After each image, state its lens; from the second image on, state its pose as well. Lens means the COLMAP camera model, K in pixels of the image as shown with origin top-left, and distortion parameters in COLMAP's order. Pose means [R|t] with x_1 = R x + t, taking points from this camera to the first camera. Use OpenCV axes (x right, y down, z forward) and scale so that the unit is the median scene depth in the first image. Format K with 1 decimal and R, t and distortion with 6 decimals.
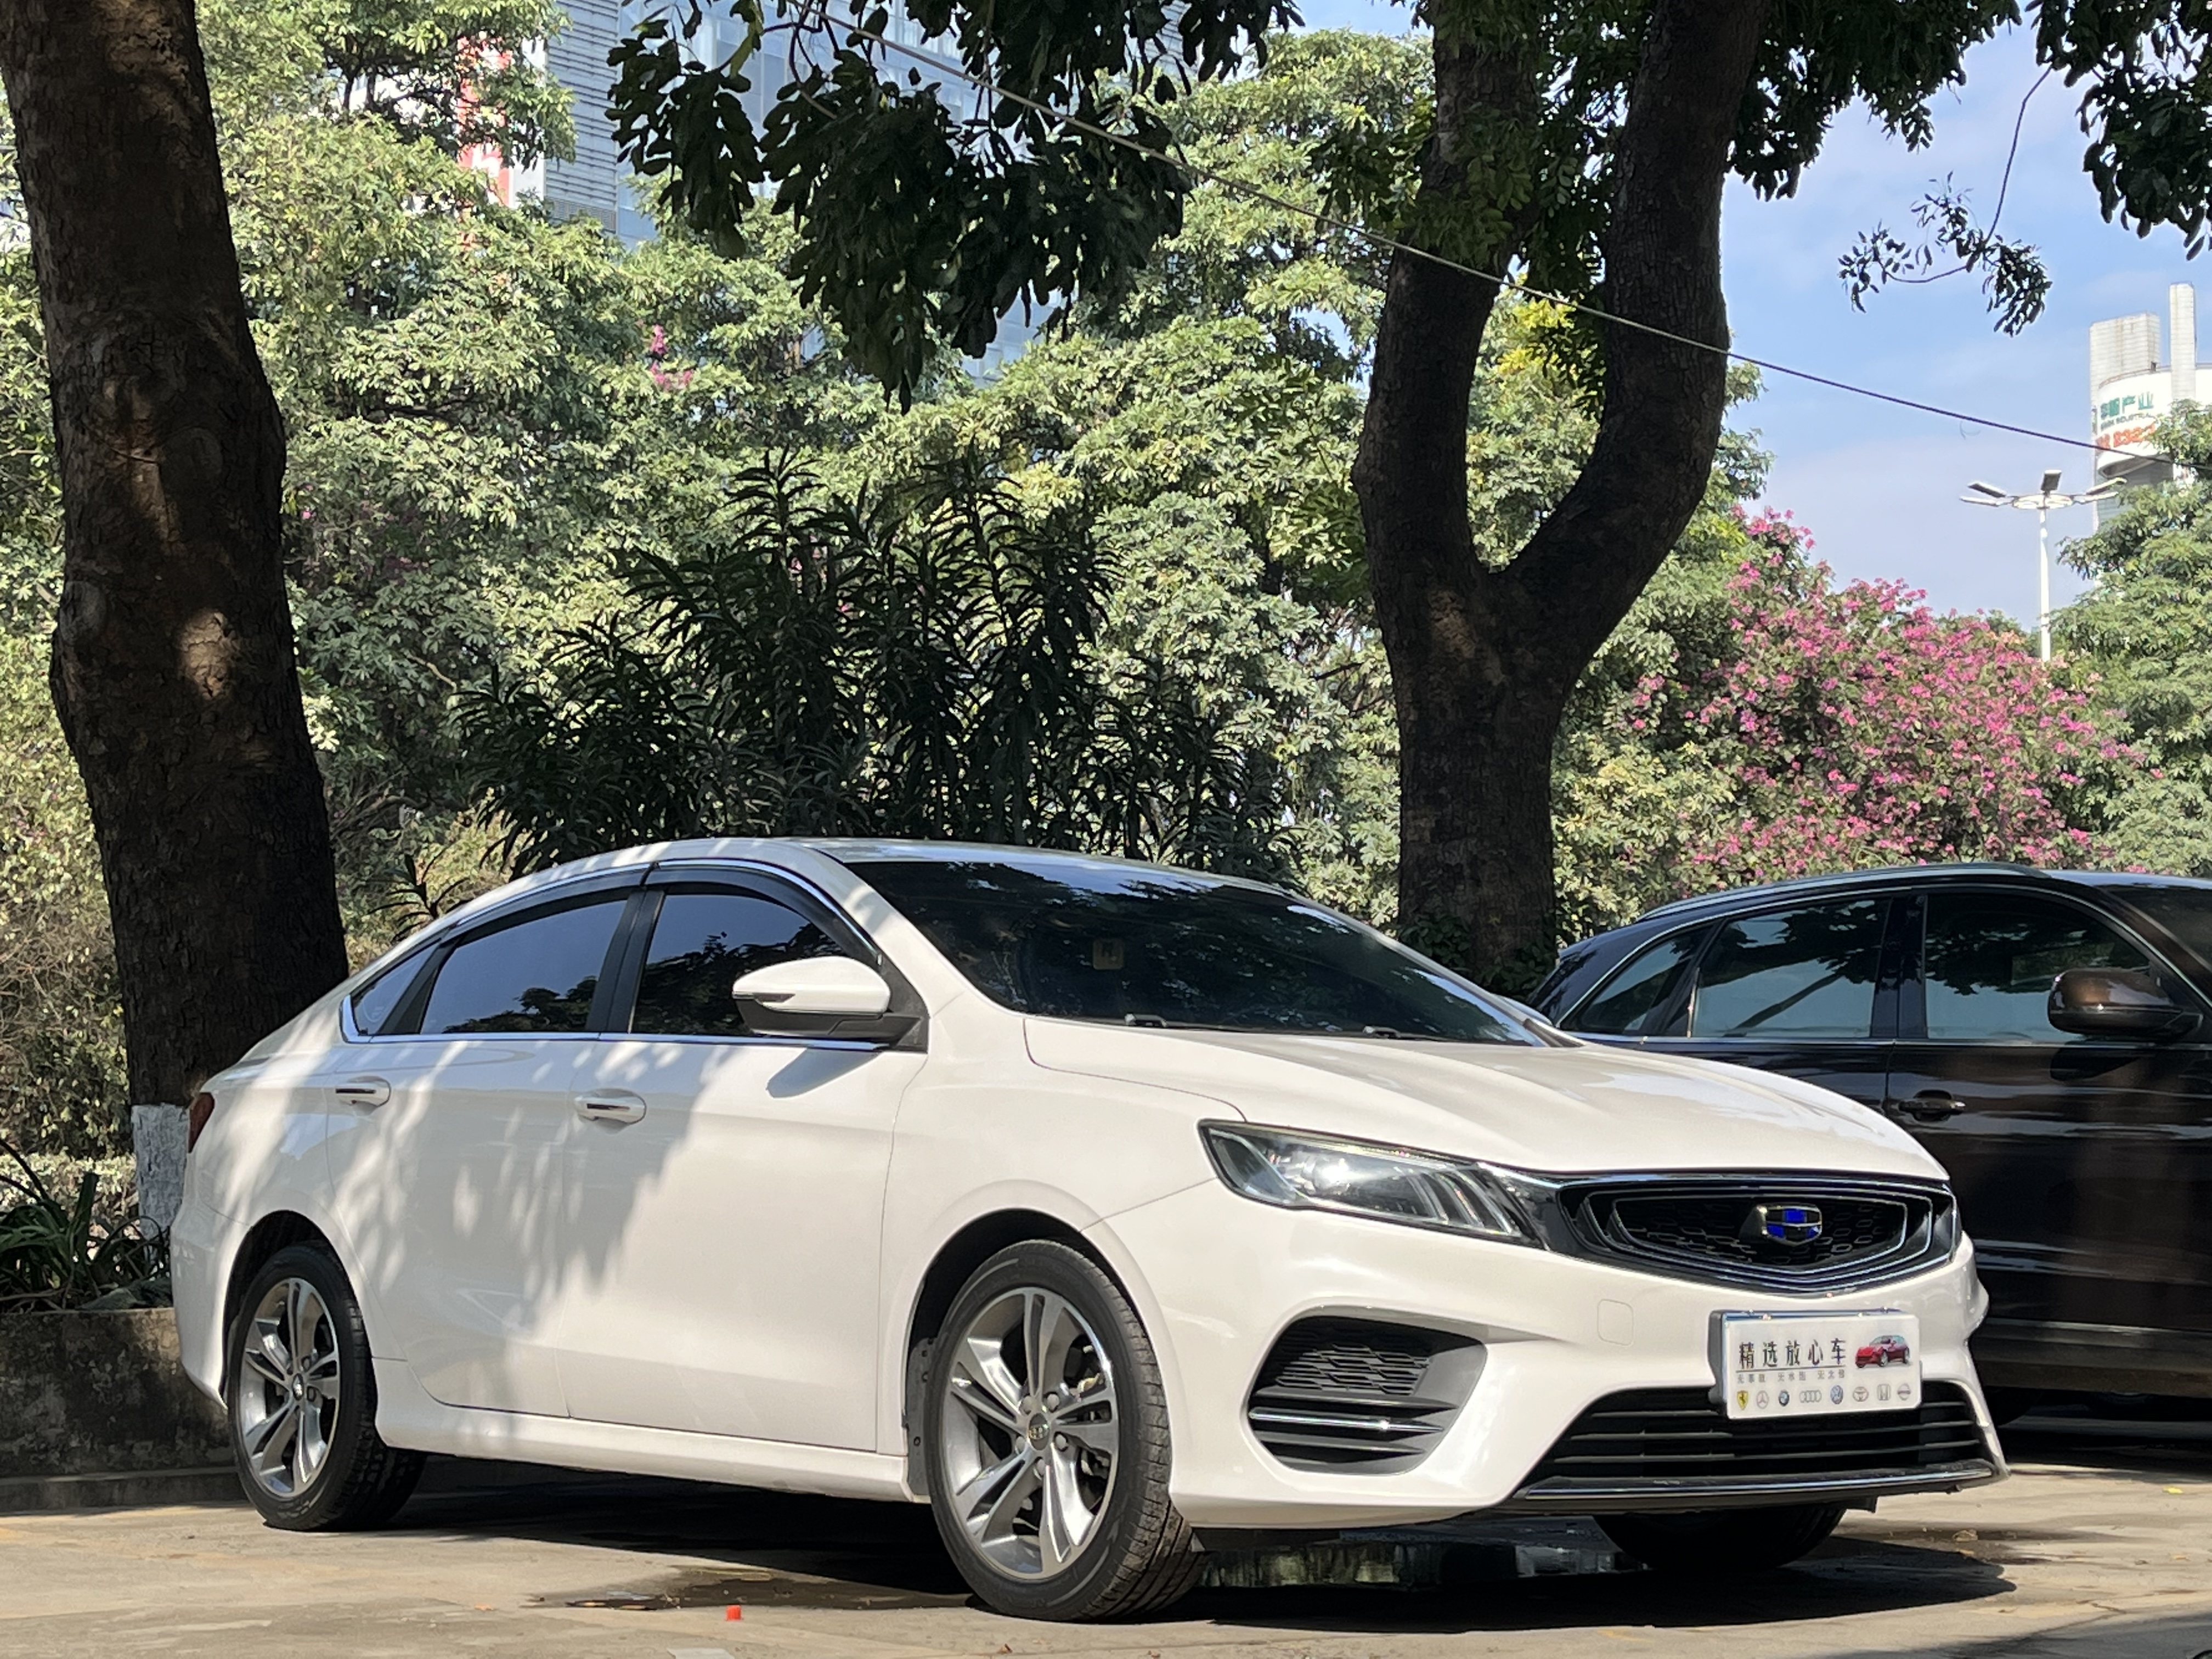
lens RADIAL K [[3859.1, 0, 1108.3], [0, 3859.1, 821.7], [0, 0, 1]] dist [0.123659, 0.000000]
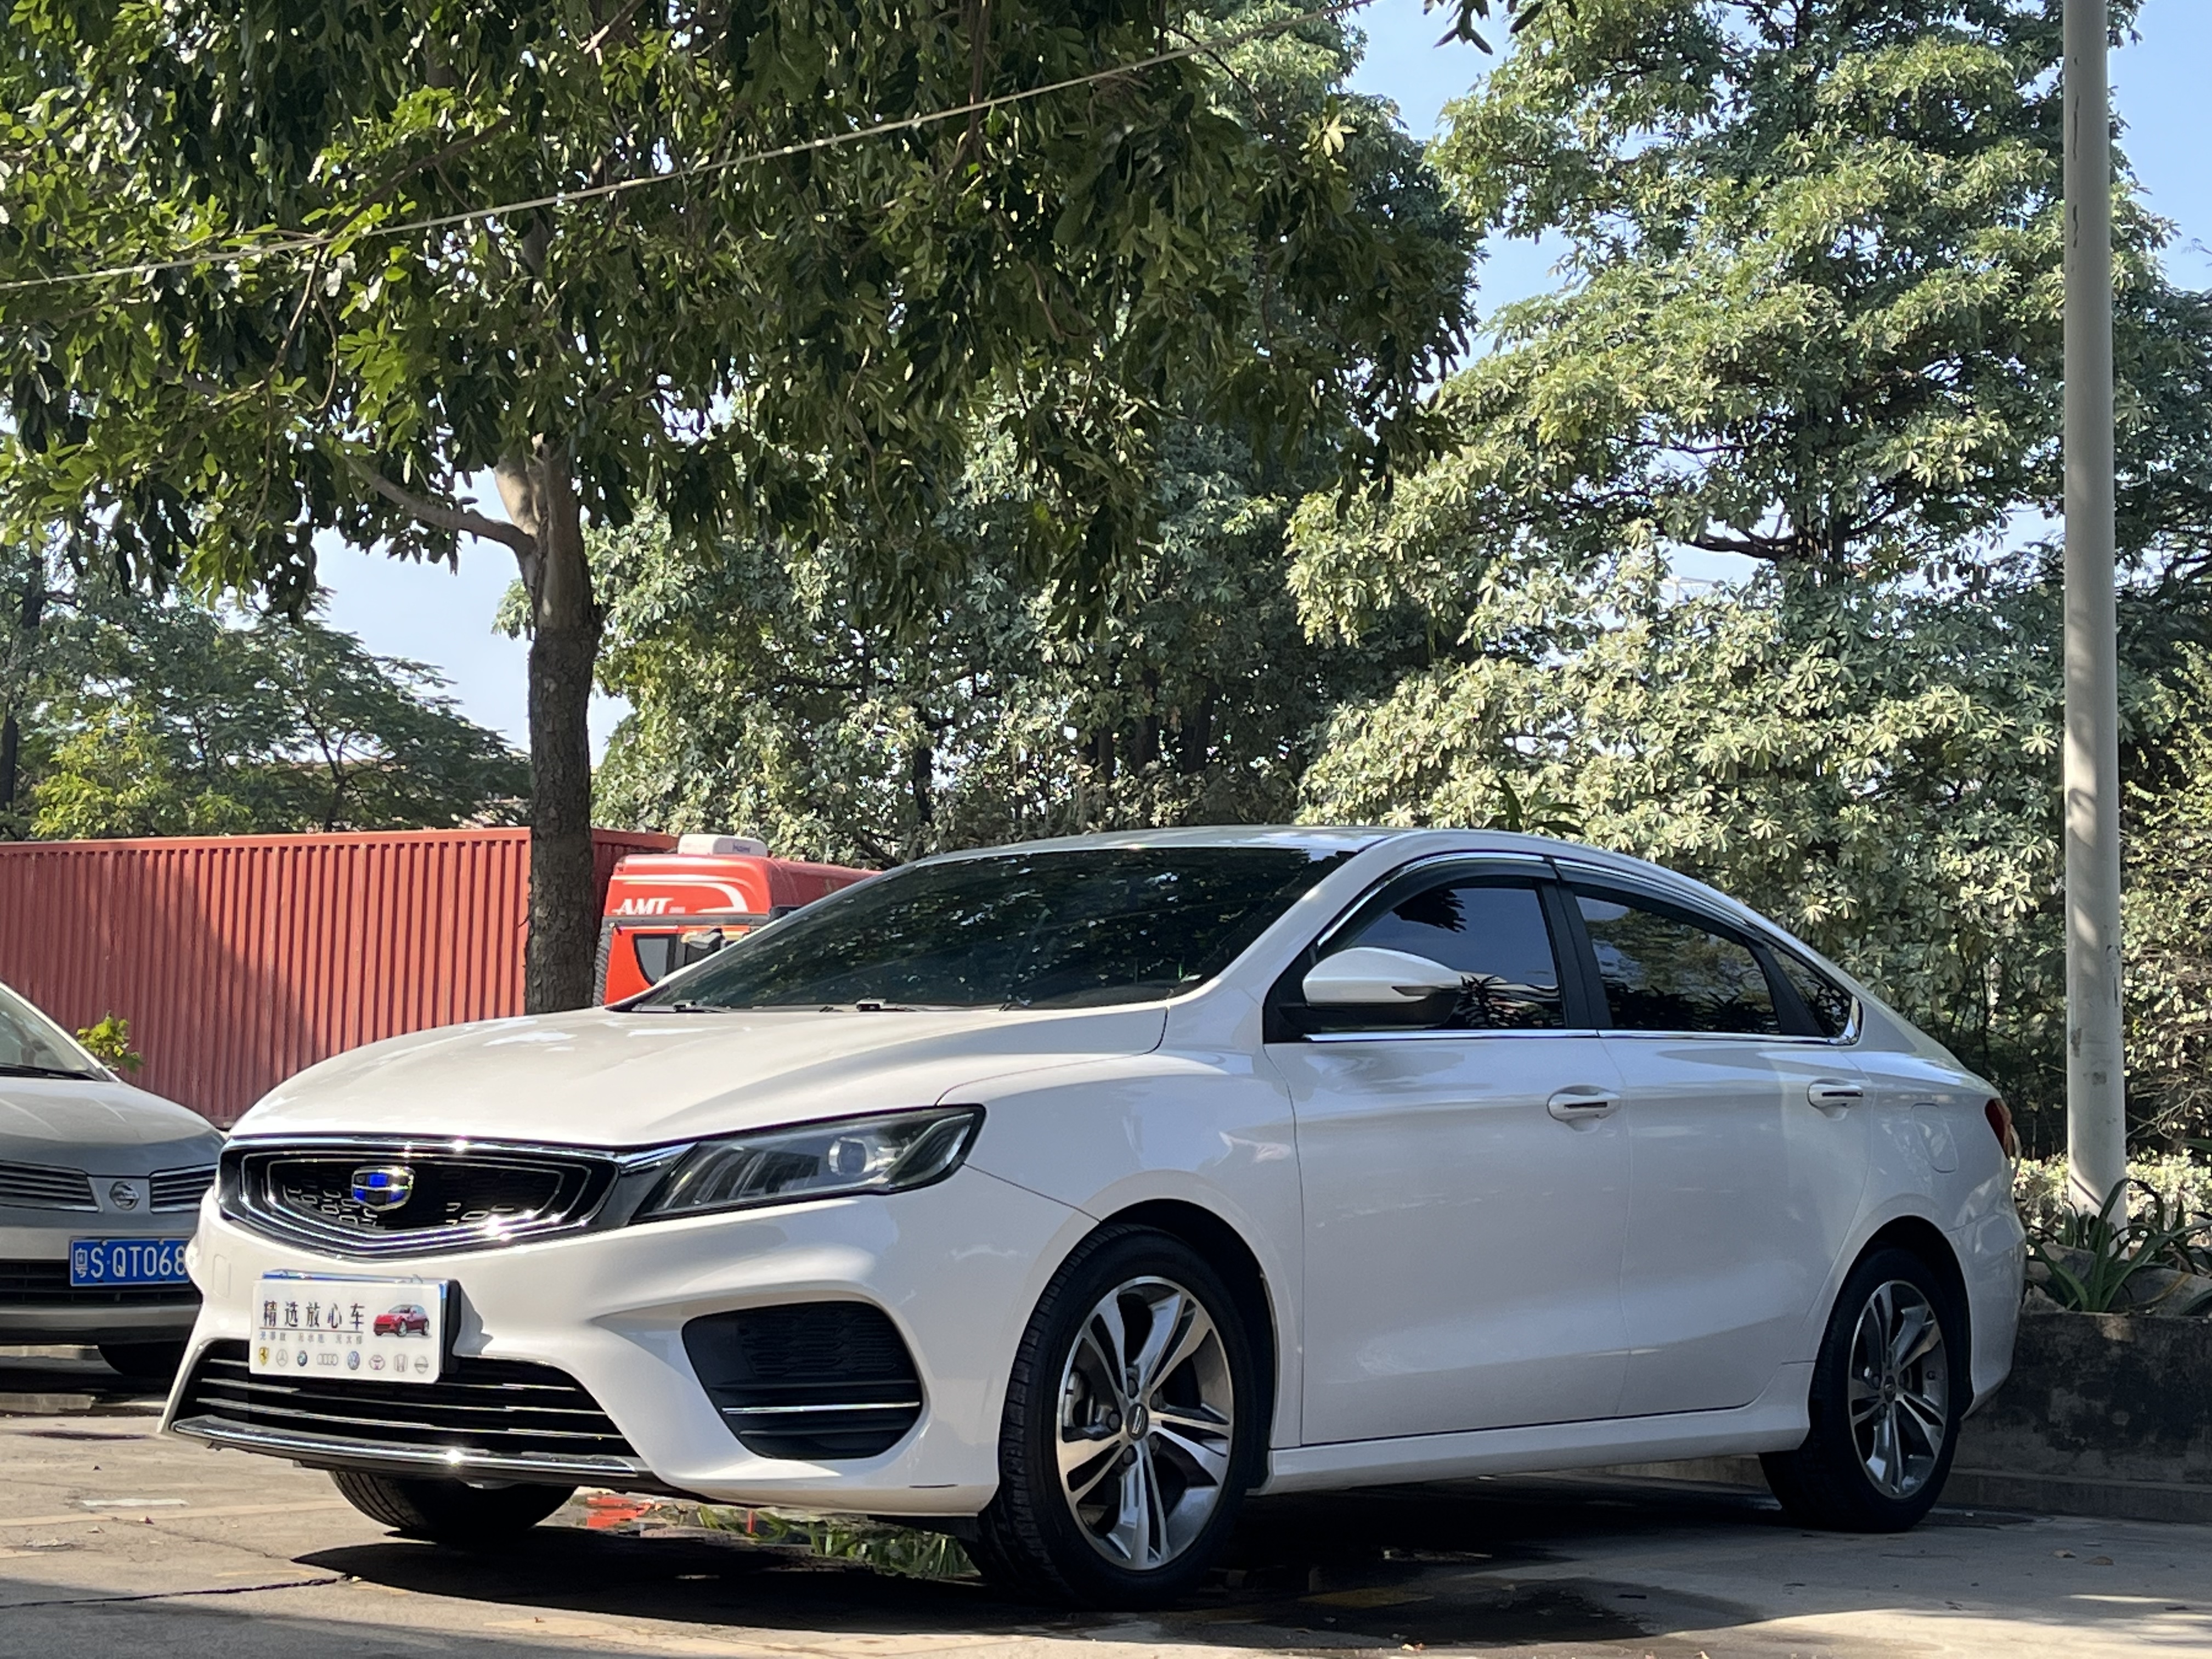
lens RADIAL K [[3821.0, 0, 1113.9], [0, 3821.0, 827.4], [0, 0, 1]] dist [0.121802, 0.000000]
pose [[0.218663, -0.086527, -0.971957, 0.179491], [0.071070, 0.994828, -0.072574, 0.014472], [0.973209, -0.053207, 0.223681, 0.145725]]
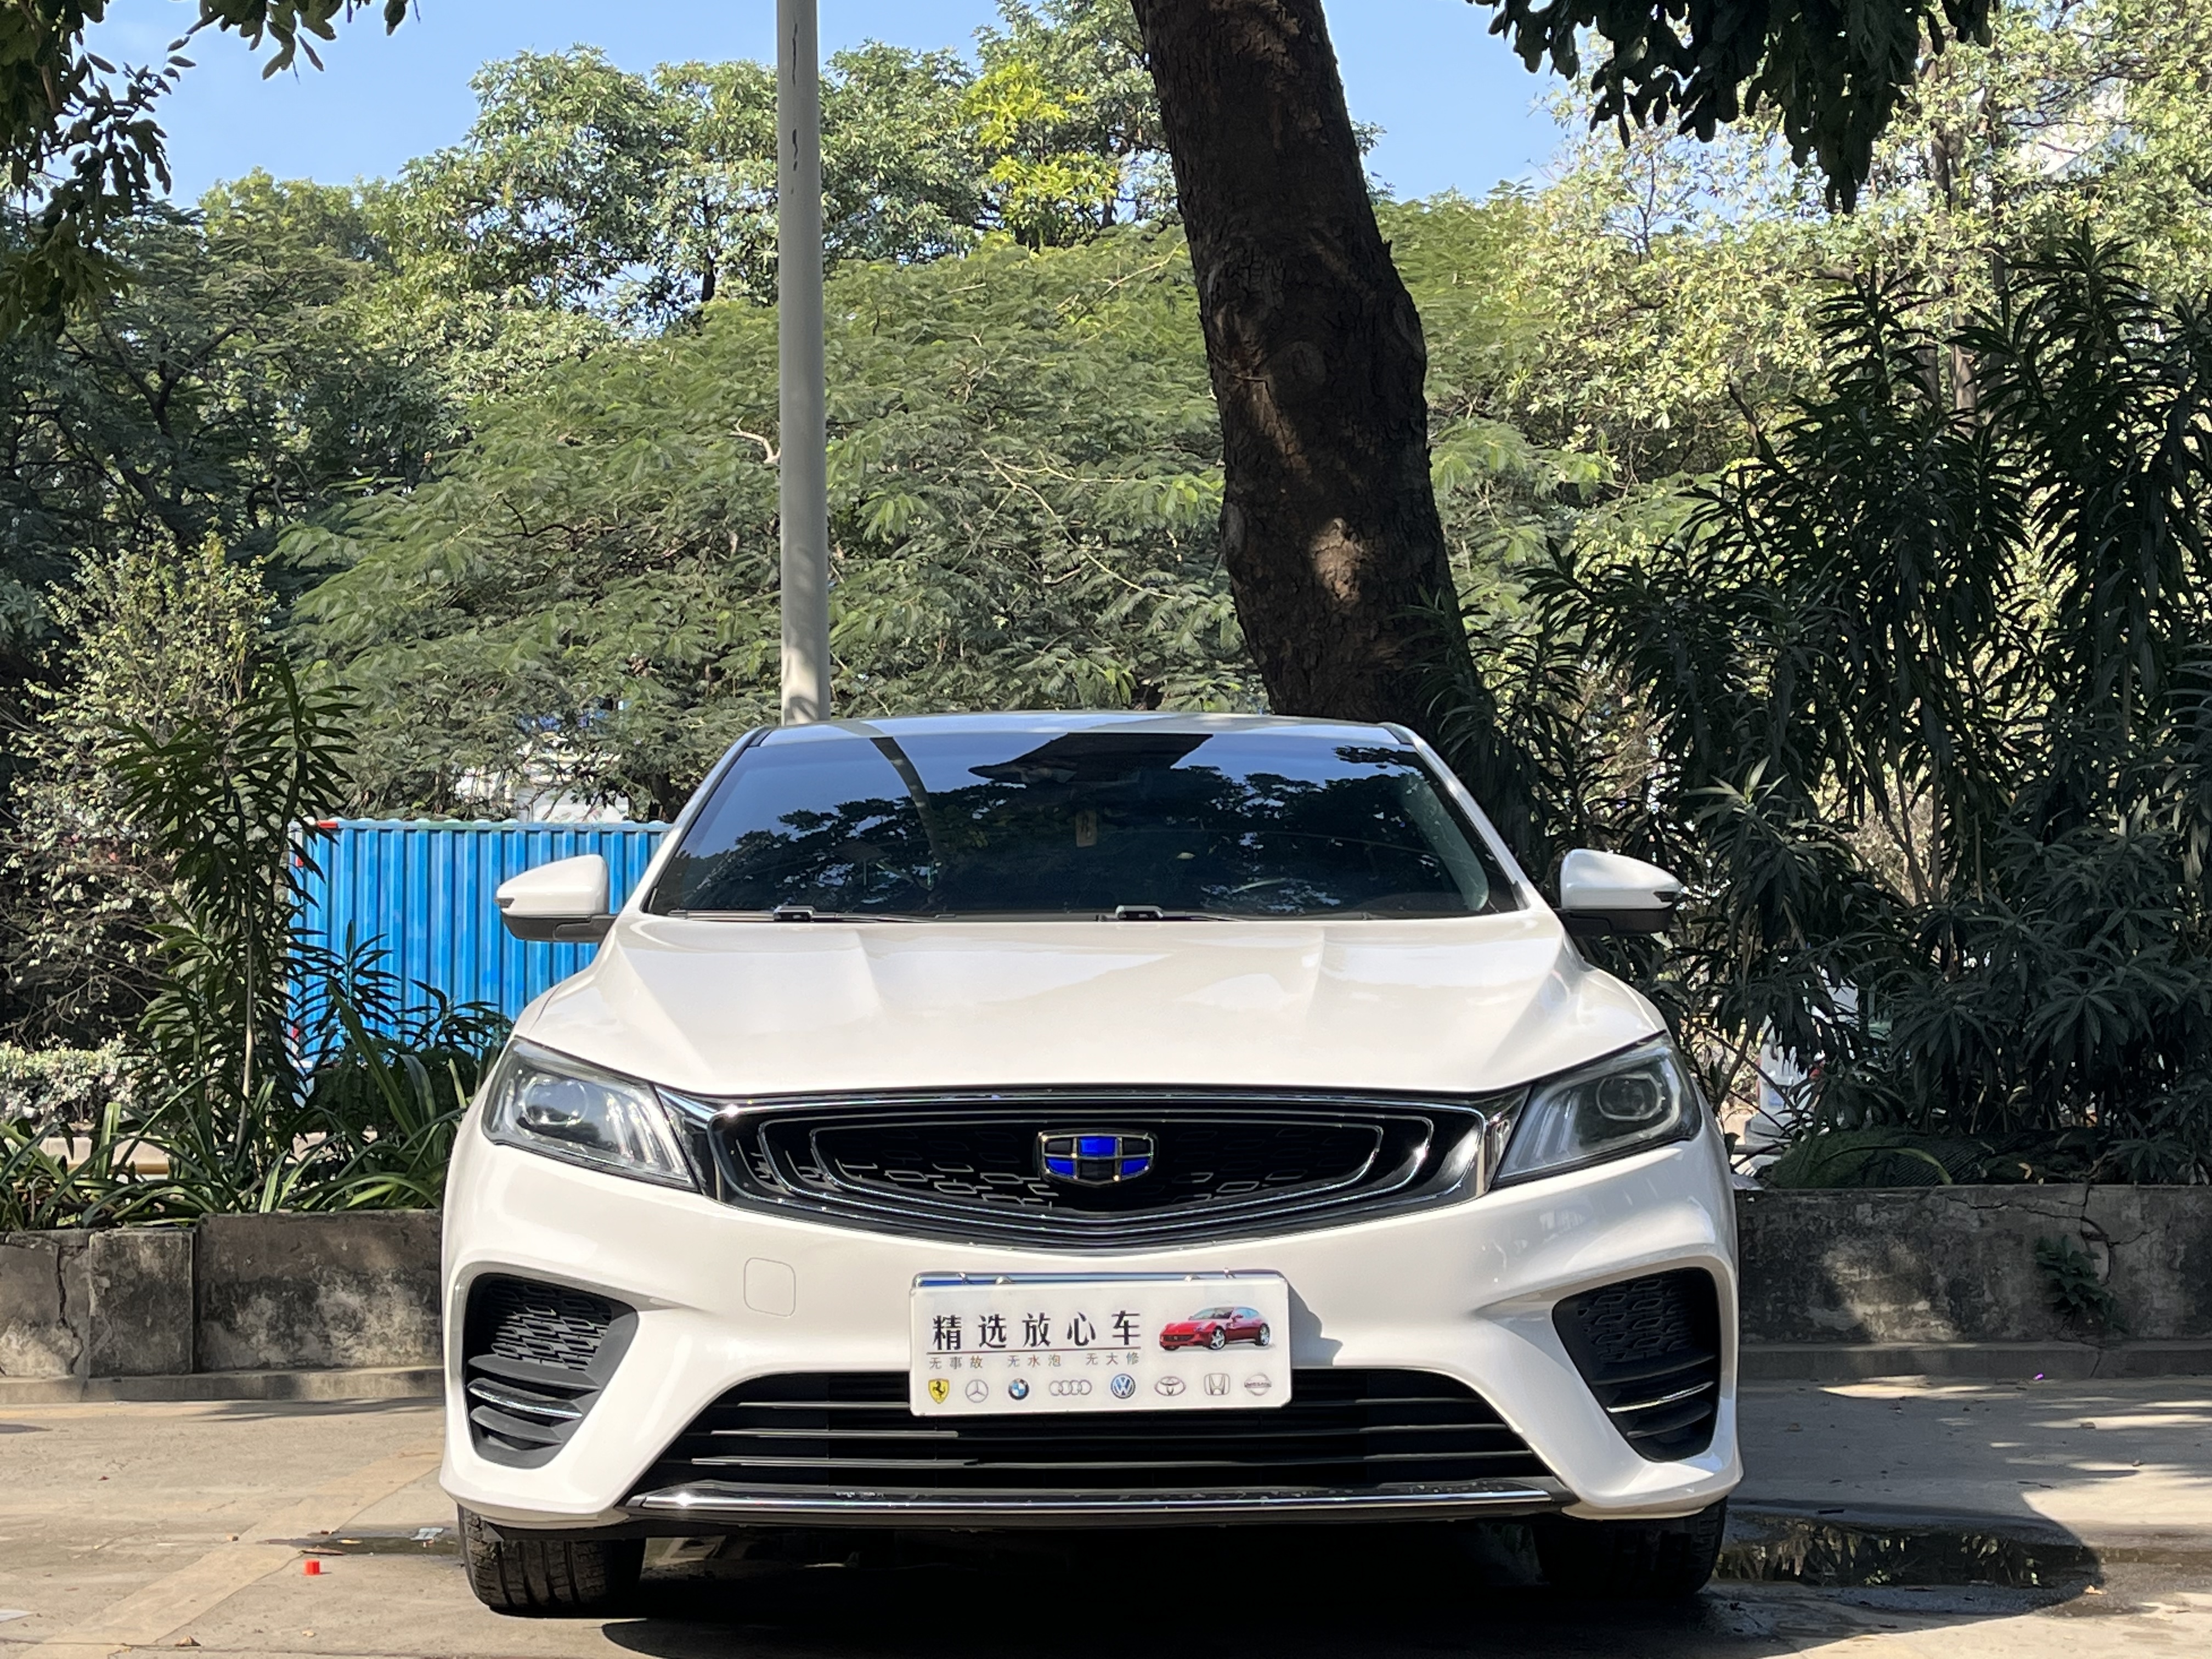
lens RADIAL K [[3537.7, 0, 1089.5], [0, 3537.7, 834.6], [0, 0, 1]] dist [0.072718, 0.000000]
pose [[0.788600, -0.052237, -0.612684, 0.090652], [0.072825, 0.997307, 0.008705, 0.005202], [0.610579, -0.051483, 0.790280, 0.068755]]
